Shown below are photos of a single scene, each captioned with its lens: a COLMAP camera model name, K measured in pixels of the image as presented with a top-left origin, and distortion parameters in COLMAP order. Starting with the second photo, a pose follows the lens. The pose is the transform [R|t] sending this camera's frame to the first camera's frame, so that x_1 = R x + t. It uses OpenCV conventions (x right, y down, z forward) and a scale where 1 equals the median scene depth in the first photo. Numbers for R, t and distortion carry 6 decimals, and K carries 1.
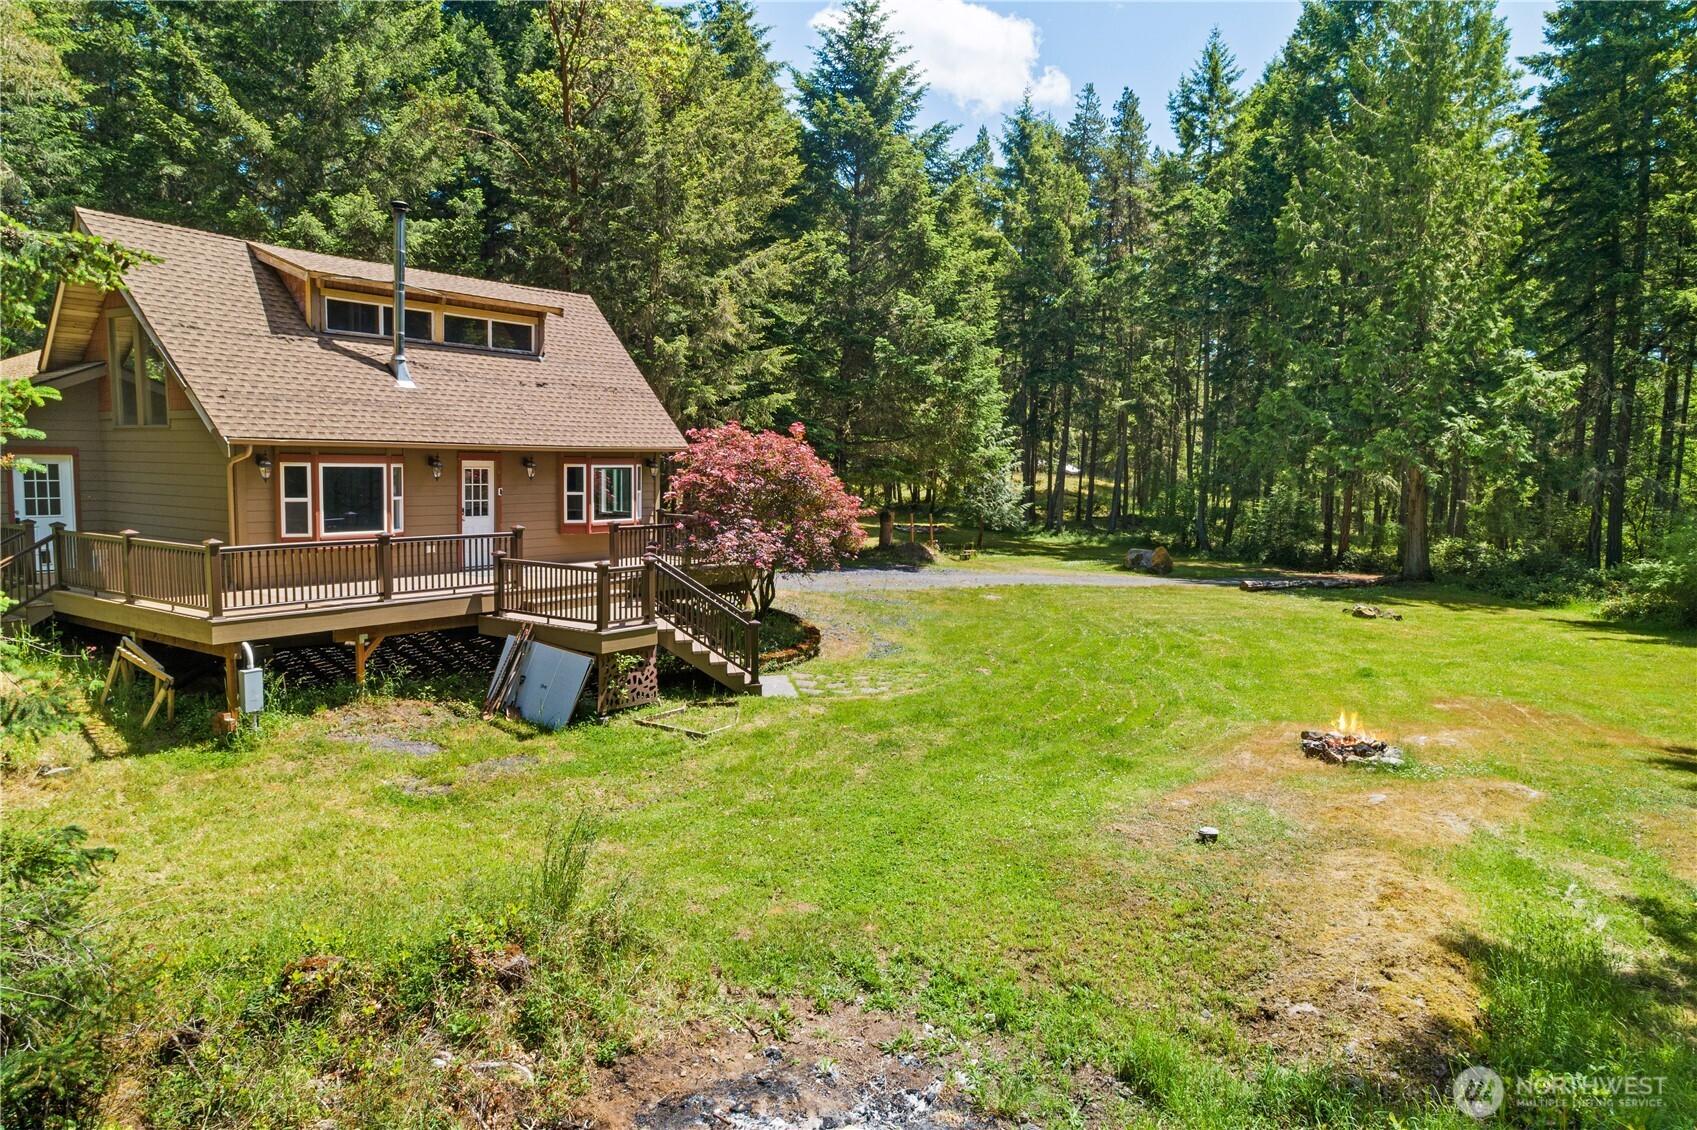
lens RADIAL K [[1125.6, 0, 848.5], [0, 1125.6, 565.0], [0, 0, 1]] dist [0.001796, -0.000421]
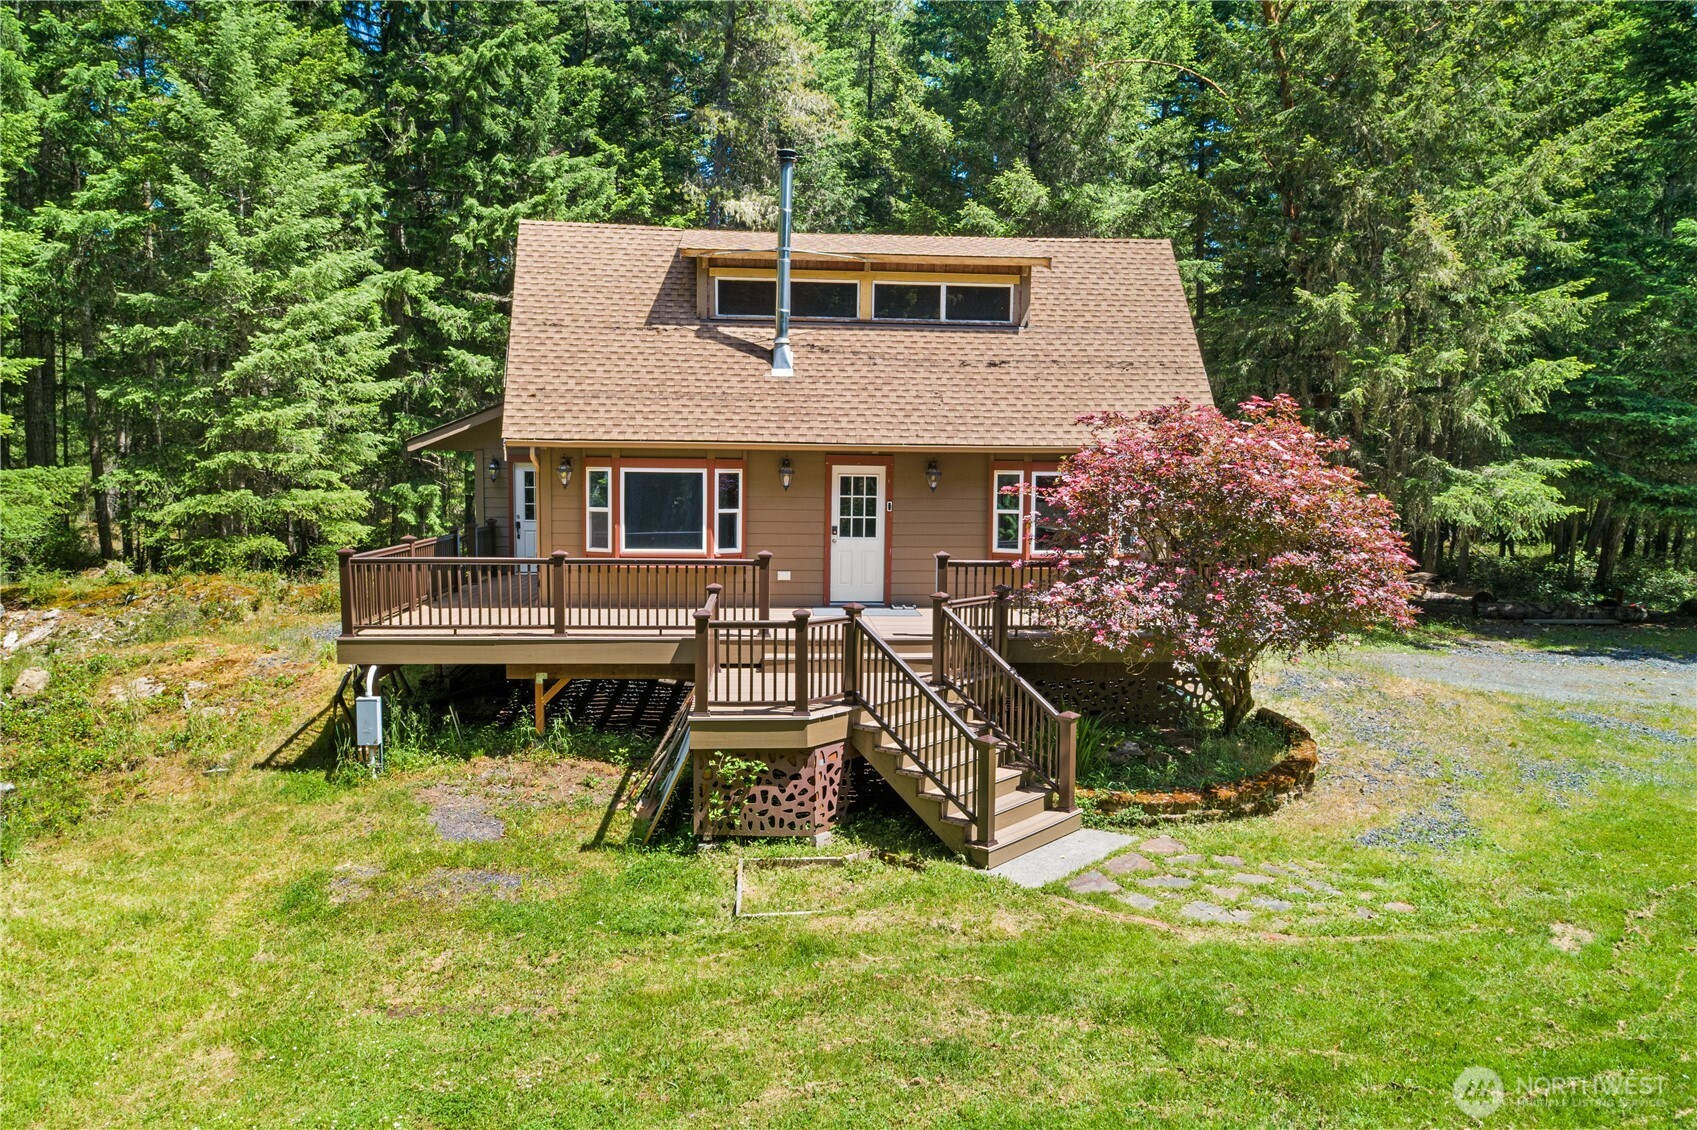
lens RADIAL K [[1146.2, 0, 848.5], [0, 1146.2, 565.0], [0, 0, 1]] dist [-0.007321, 0.000646]
pose [[0.635772, 0.056400, -0.769814, 0.286510], [-0.072101, 0.997306, 0.013521, -0.036306], [0.768502, 0.046908, 0.638125, 0.516643]]
